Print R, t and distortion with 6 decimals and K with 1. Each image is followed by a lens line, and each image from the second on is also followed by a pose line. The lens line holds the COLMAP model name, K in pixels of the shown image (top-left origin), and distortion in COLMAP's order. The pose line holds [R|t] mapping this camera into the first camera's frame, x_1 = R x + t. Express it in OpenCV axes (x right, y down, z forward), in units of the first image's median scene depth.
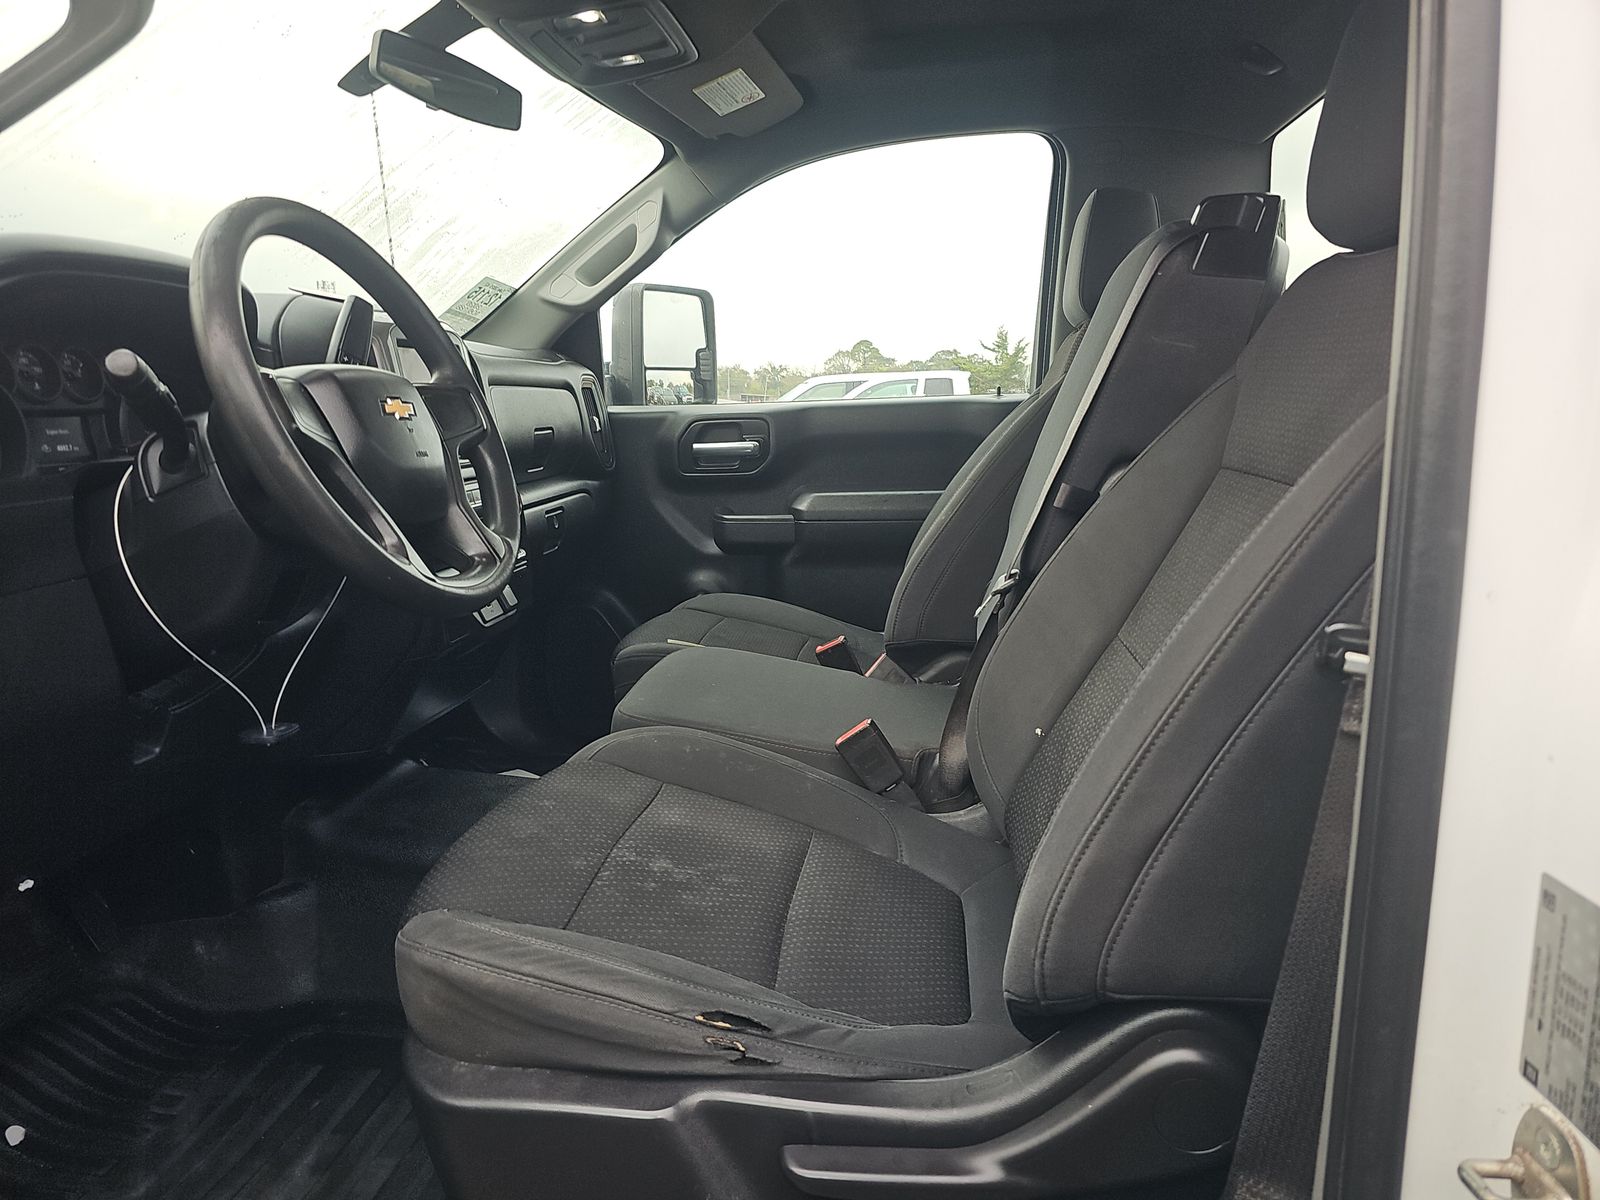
lens RADIAL K [[1059.4, 0, 782.2], [0, 1059.4, 581.6], [0, 0, 1]] dist [0.045952, -0.031631]
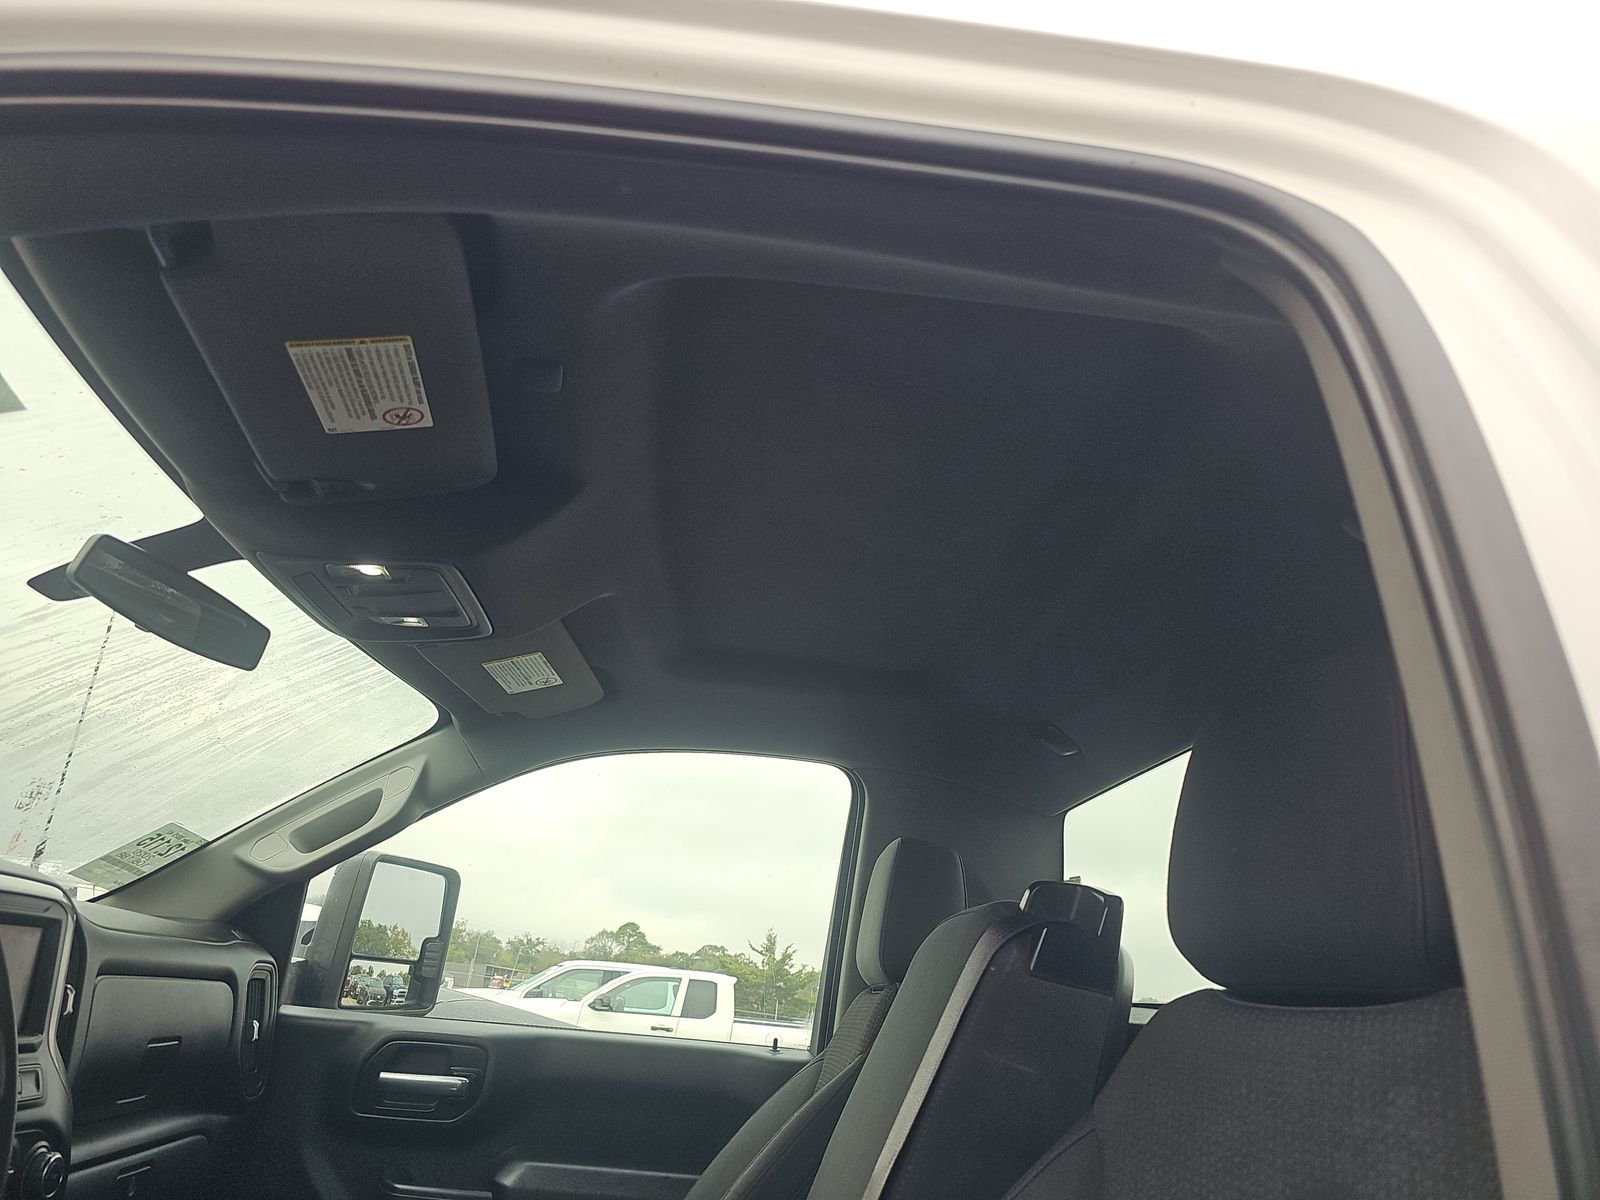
lens RADIAL K [[1059.4, 0, 805.0], [0, 1059.4, 572.0], [0, 0, 1]] dist [0.045952, -0.031631]
pose [[0.965259, 0.196317, 0.172439, 0.012571], [-0.078076, 0.846486, -0.526655, -0.096906], [-0.249359, 0.494895, 0.832406, 0.191074]]
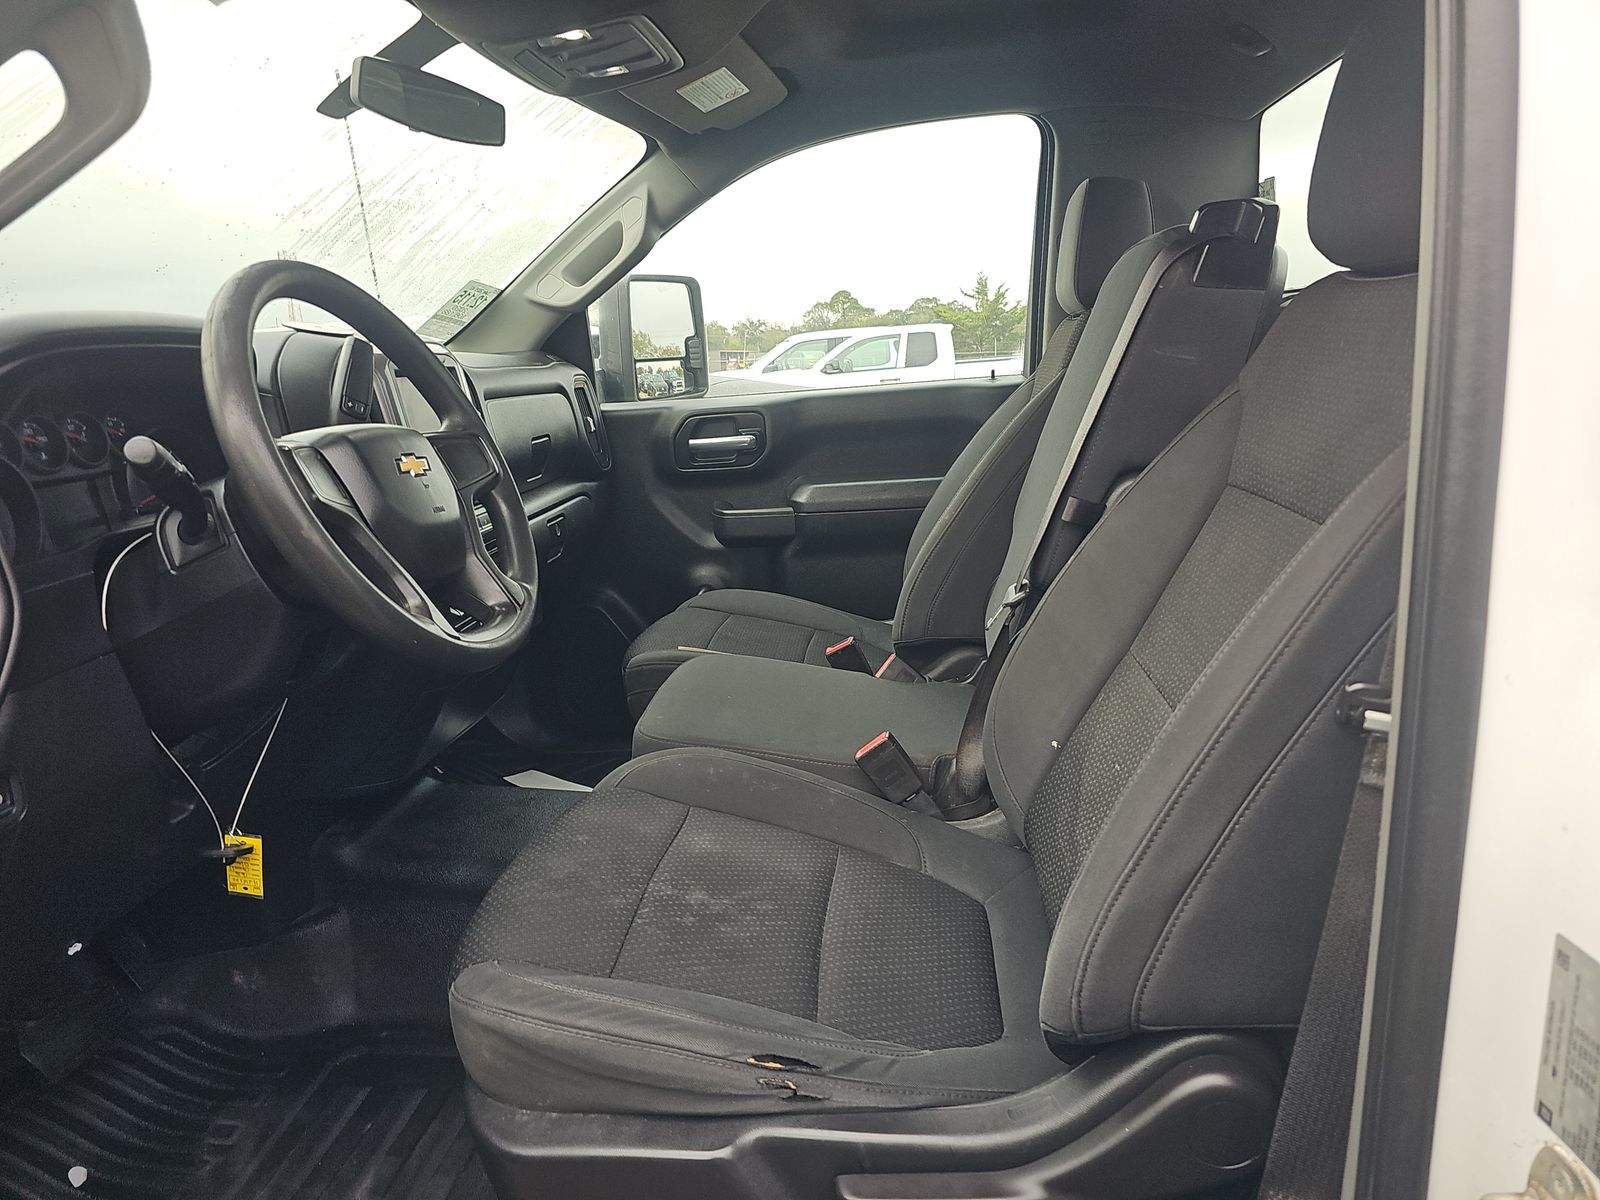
lens RADIAL K [[1059.4, 0, 796.3], [0, 1059.4, 603.9], [0, 0, 1]] dist [0.045952, -0.031631]
pose [[0.998762, -0.044603, 0.022004, -0.022996], [0.043173, 0.997162, 0.061678, -0.062787], [-0.024693, -0.060652, 0.997853, -0.011179]]
